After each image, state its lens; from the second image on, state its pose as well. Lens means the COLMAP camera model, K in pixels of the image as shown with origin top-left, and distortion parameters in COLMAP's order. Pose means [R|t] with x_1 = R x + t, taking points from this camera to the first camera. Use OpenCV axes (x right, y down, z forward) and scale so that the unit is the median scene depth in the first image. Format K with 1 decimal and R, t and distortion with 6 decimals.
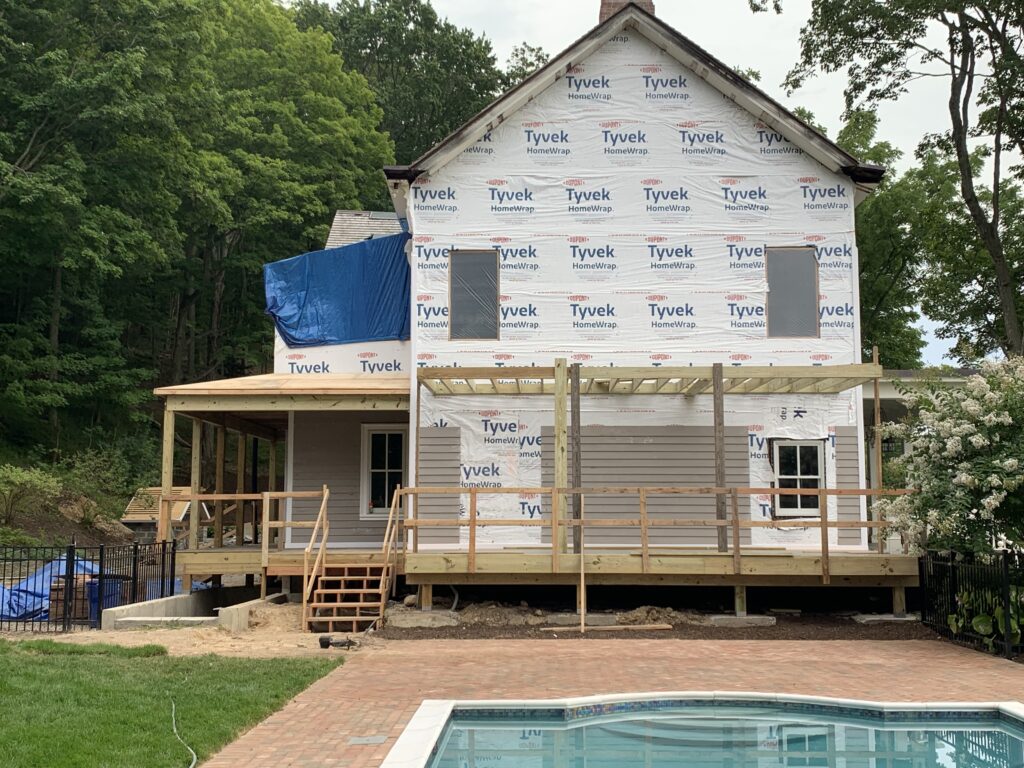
lens RADIAL K [[1141.3, 0, 512.1], [0, 1141.3, 392.8], [0, 0, 1]] dist [0.037533, 0.000000]
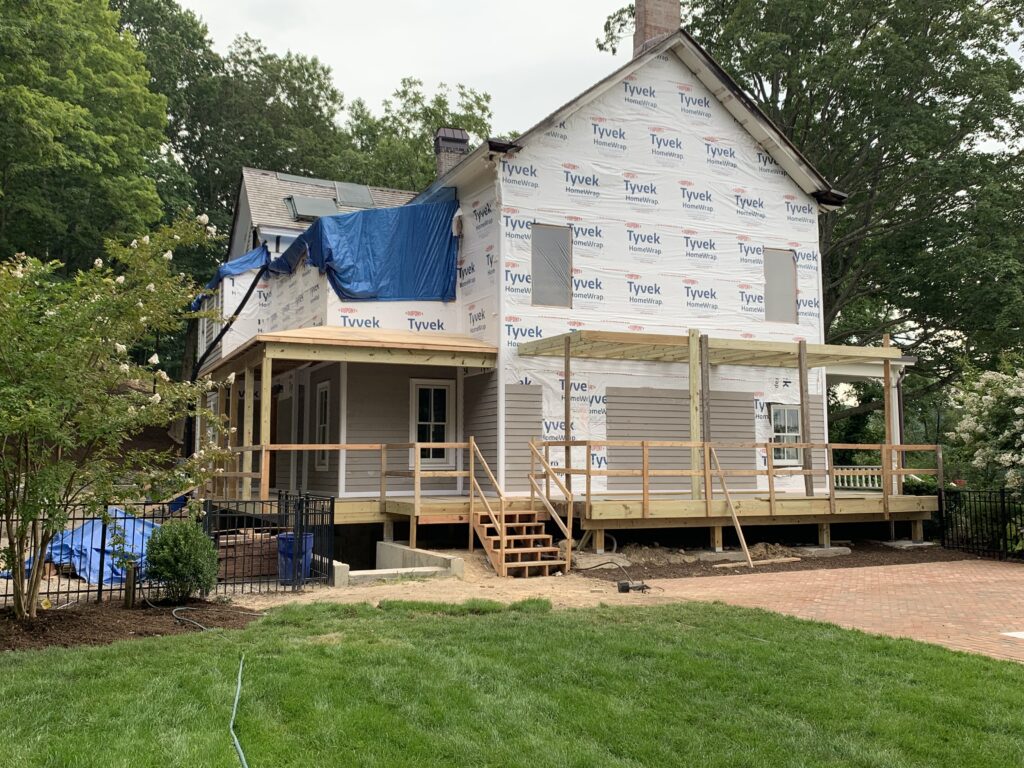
lens RADIAL K [[950.8, 0, 512.2], [0, 950.8, 372.9], [0, 0, 1]] dist [0.011047, 0.000000]
pose [[0.905876, 0.038939, 0.421749, -0.451771], [-0.045803, 0.998932, 0.006152, 0.013659], [-0.421059, -0.024890, 0.906692, 0.180775]]
